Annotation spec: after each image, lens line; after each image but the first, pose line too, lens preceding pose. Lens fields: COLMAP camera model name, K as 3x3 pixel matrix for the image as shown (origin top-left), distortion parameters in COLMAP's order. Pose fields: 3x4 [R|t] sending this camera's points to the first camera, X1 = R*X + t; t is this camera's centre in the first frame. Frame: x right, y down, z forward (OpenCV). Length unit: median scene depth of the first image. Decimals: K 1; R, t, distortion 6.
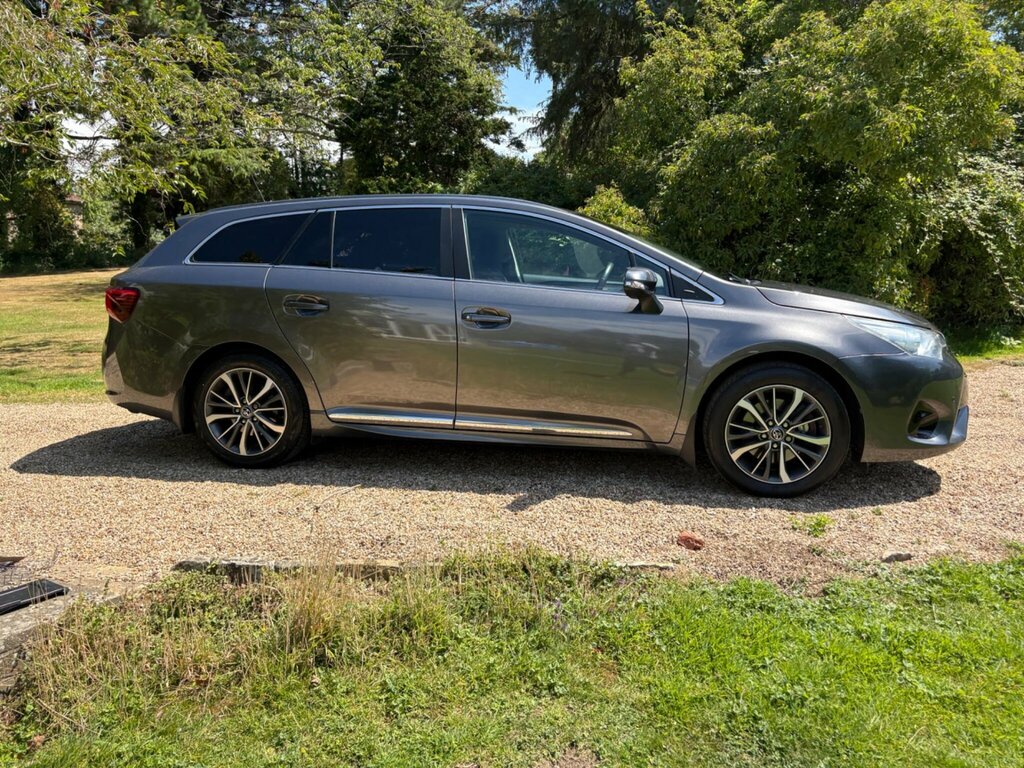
lens RADIAL K [[772.6, 0, 512.0], [0, 772.6, 376.9], [0, 0, 1]] dist [0.043230, -0.037937]
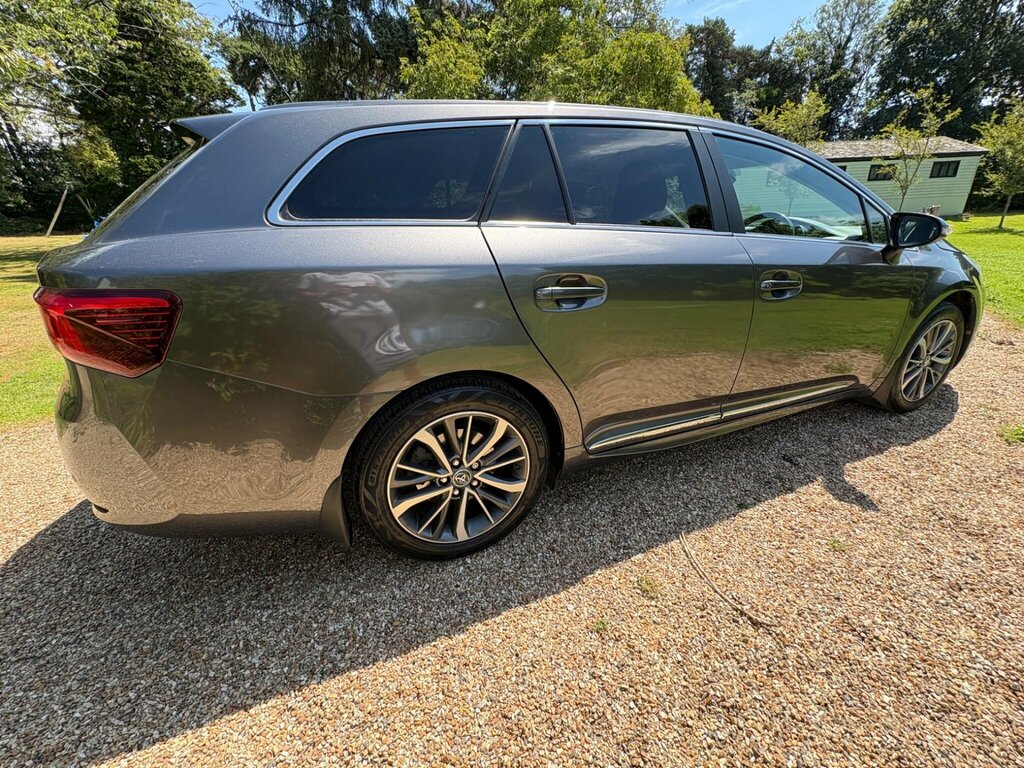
lens RADIAL K [[406.7, 0, 512.7], [0, 406.7, 384.4], [0, 0, 1]] dist [0.000781, -0.000283]
pose [[0.833498, -0.221390, 0.506228, -0.457418], [0.106492, 0.963404, 0.245990, -0.100760], [-0.542162, -0.151123, 0.826572, 0.731095]]
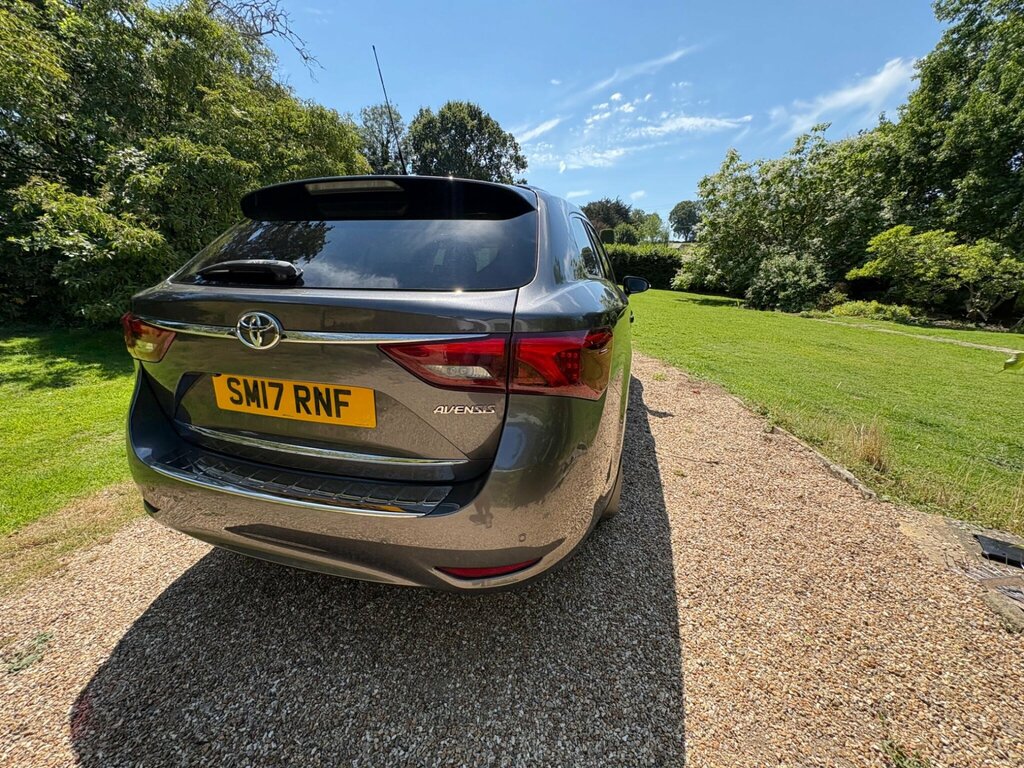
lens RADIAL K [[406.7, 0, 512.7], [0, 406.7, 385.1], [0, 0, 1]] dist [0.000781, -0.000283]
pose [[0.088406, -0.264224, 0.960401, -0.782781], [0.136580, 0.958285, 0.251069, -0.157040], [-0.986676, 0.108976, 0.120806, 1.057354]]
